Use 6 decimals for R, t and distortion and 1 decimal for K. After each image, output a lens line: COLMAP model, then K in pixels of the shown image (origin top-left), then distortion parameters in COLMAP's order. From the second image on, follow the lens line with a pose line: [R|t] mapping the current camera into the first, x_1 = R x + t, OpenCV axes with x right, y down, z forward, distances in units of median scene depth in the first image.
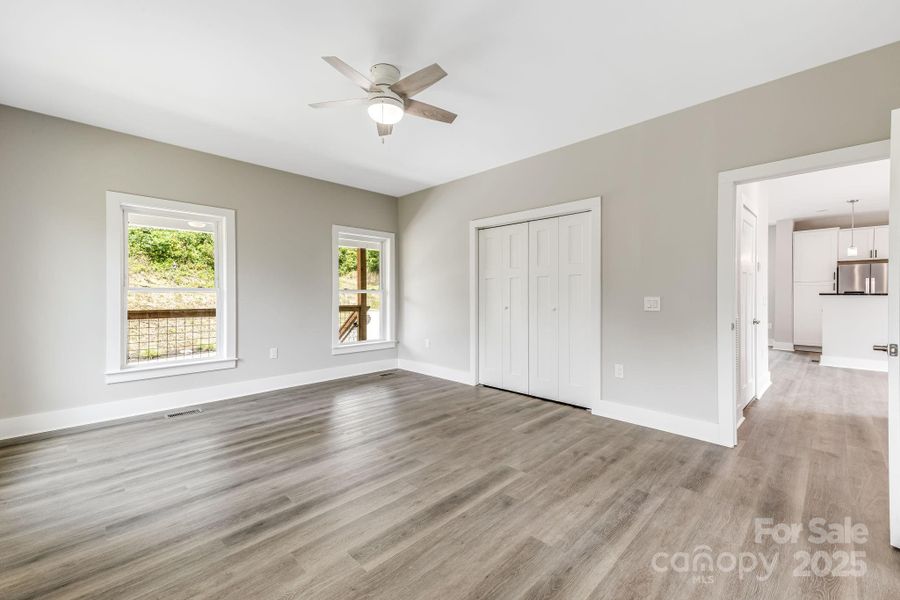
lens RADIAL K [[372.2, 0, 448.6], [0, 372.2, 295.8], [0, 0, 1]] dist [0.034870, -0.000040]
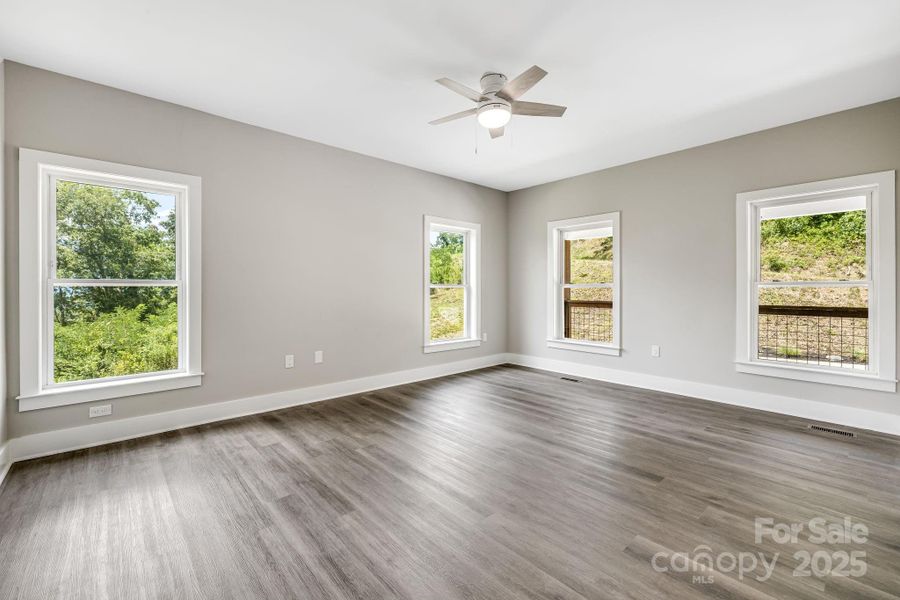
lens RADIAL K [[380.2, 0, 448.9], [0, 380.2, 287.0], [0, 0, 1]] dist [0.001884, 0.000109]
pose [[-0.049266, -0.003705, -0.998779, 0.728475], [-0.005757, 0.999978, -0.003426, -0.003755], [0.998769, 0.005581, -0.049286, 0.736169]]
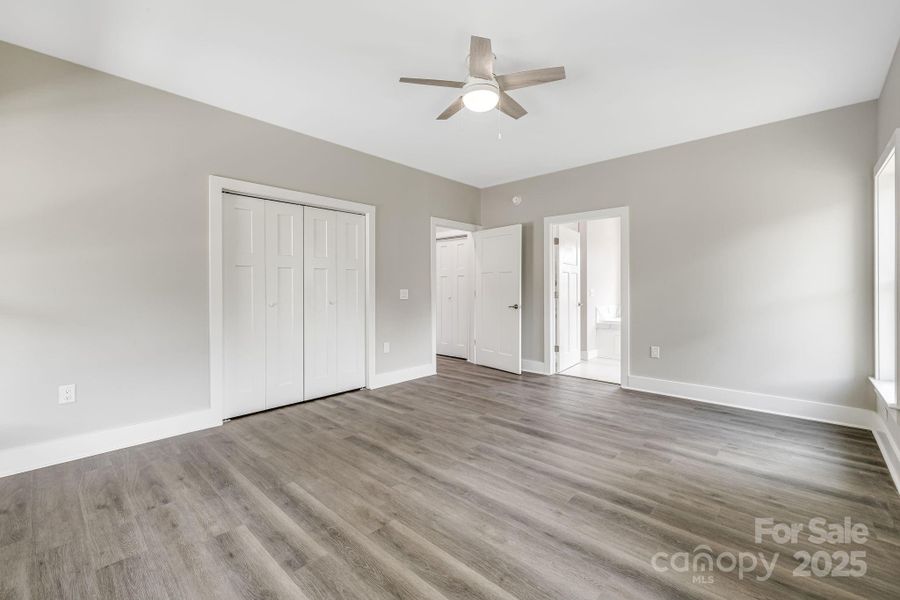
lens RADIAL K [[384.2, 0, 450.4], [0, 384.2, 288.2], [0, 0, 1]] dist [0.003487, 0.000189]
pose [[-0.045971, -0.001321, 0.998942, -0.922022], [0.005346, 0.999984, 0.001569, -0.002828], [-0.998928, 0.005413, -0.045963, 0.897609]]
